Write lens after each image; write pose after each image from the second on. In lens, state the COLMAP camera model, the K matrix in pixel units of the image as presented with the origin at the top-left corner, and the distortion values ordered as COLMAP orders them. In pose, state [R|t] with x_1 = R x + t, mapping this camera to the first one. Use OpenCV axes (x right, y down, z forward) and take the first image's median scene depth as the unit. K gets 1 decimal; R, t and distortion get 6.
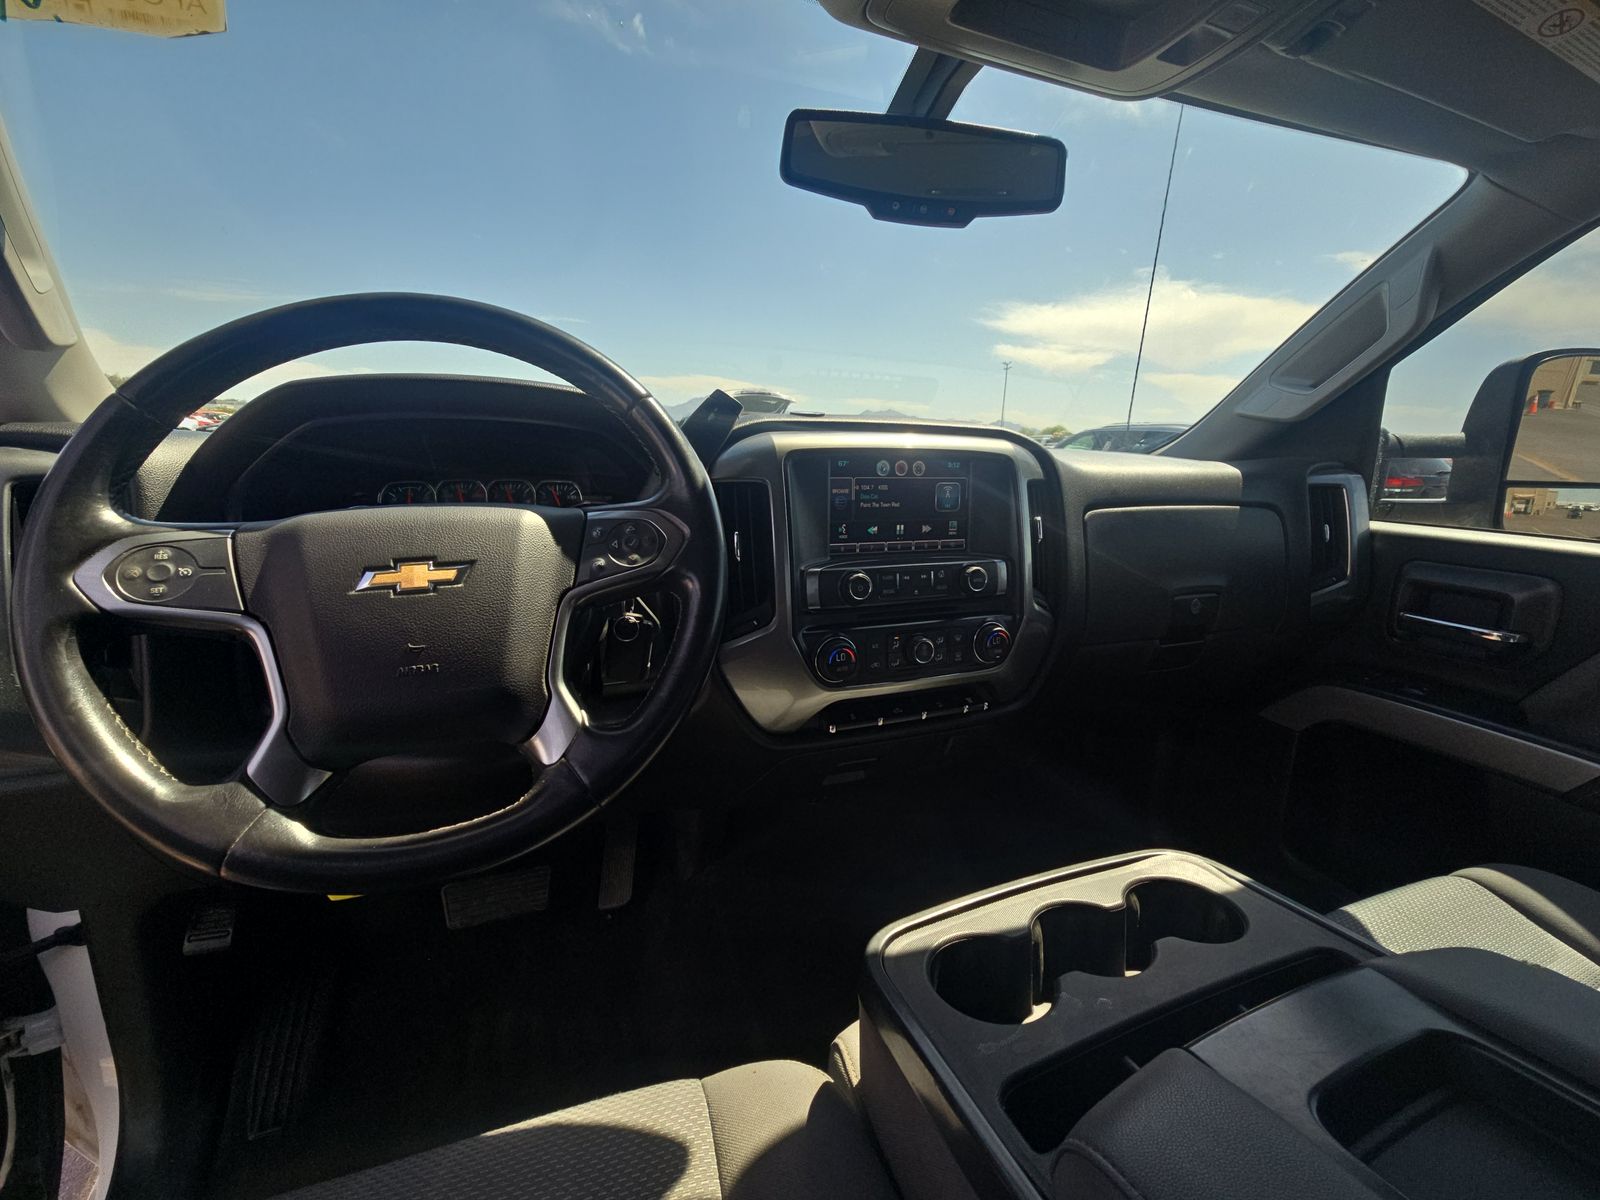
lens RADIAL K [[664.5, 0, 801.7], [0, 664.5, 588.0], [0, 0, 1]] dist [0.005992, -0.006139]
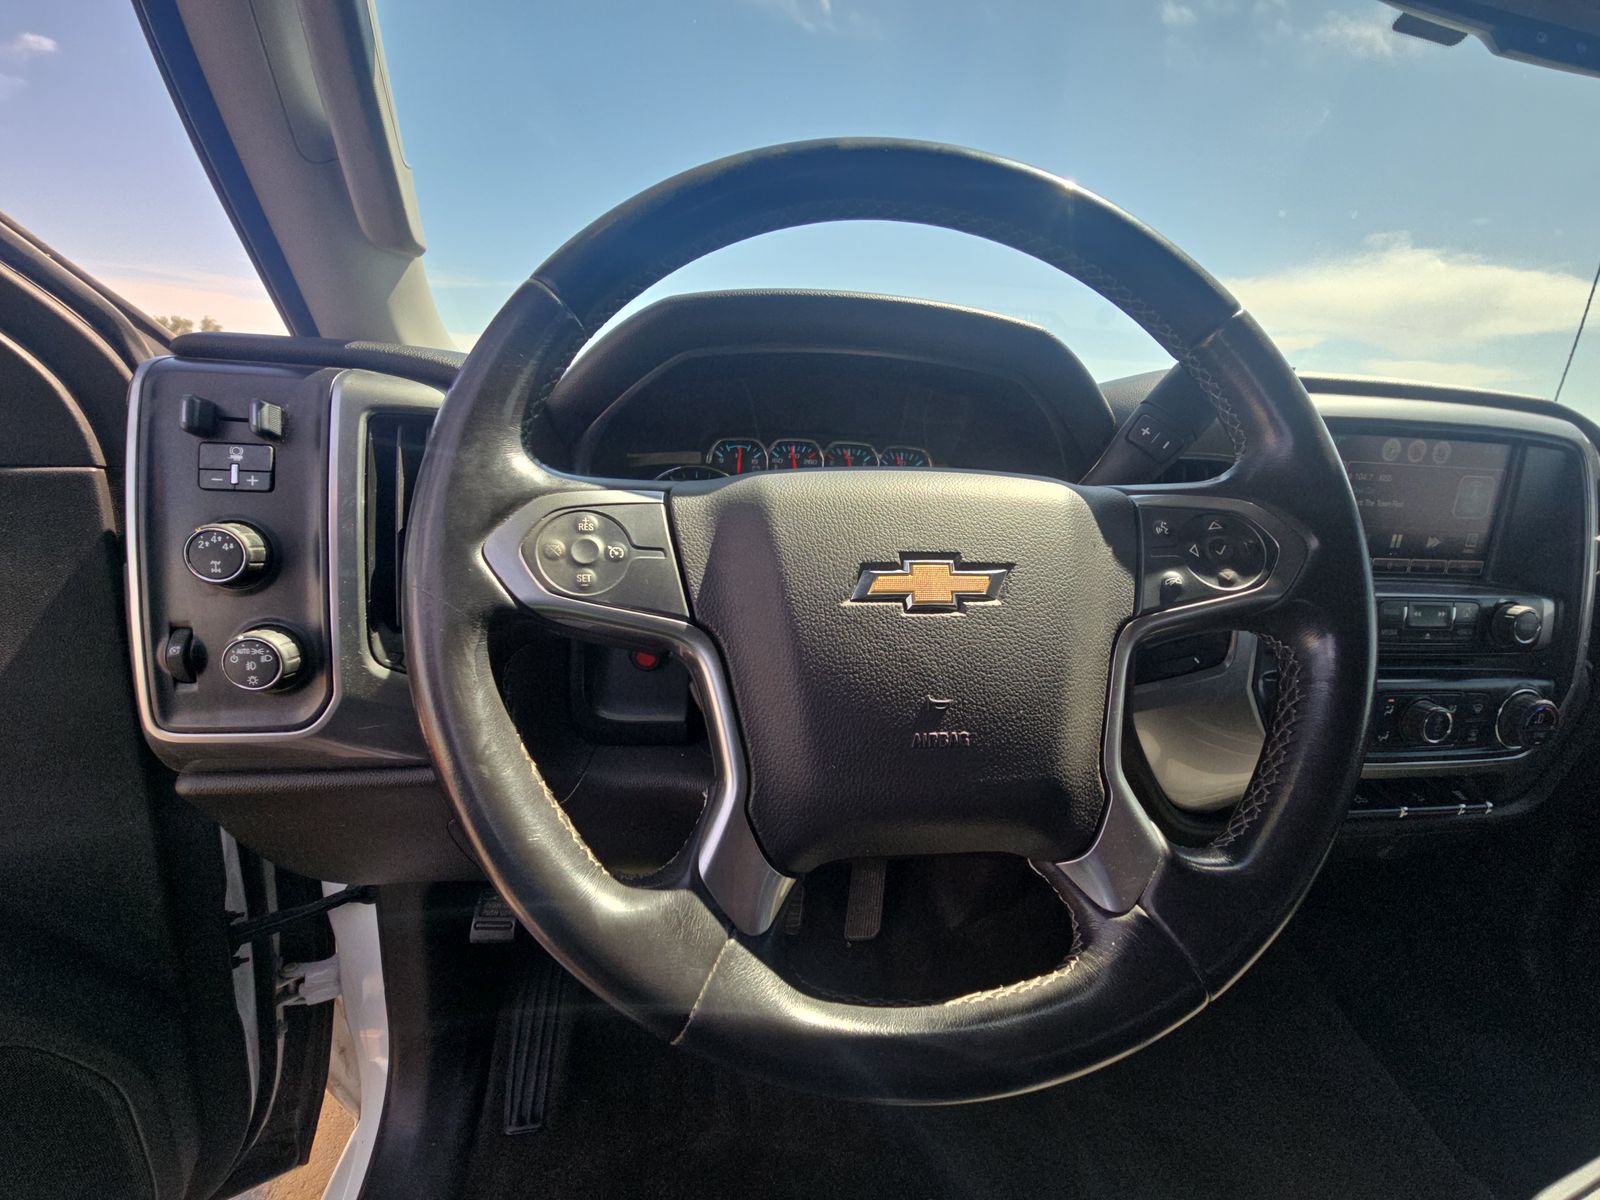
lens RADIAL K [[664.5, 0, 806.1], [0, 664.5, 589.5], [0, 0, 1]] dist [0.005992, -0.006139]
pose [[0.975786, 0.089122, -0.199748, -0.515710], [-0.082494, 0.995736, 0.041280, -0.025338], [0.202576, -0.023802, 0.978977, 0.326810]]
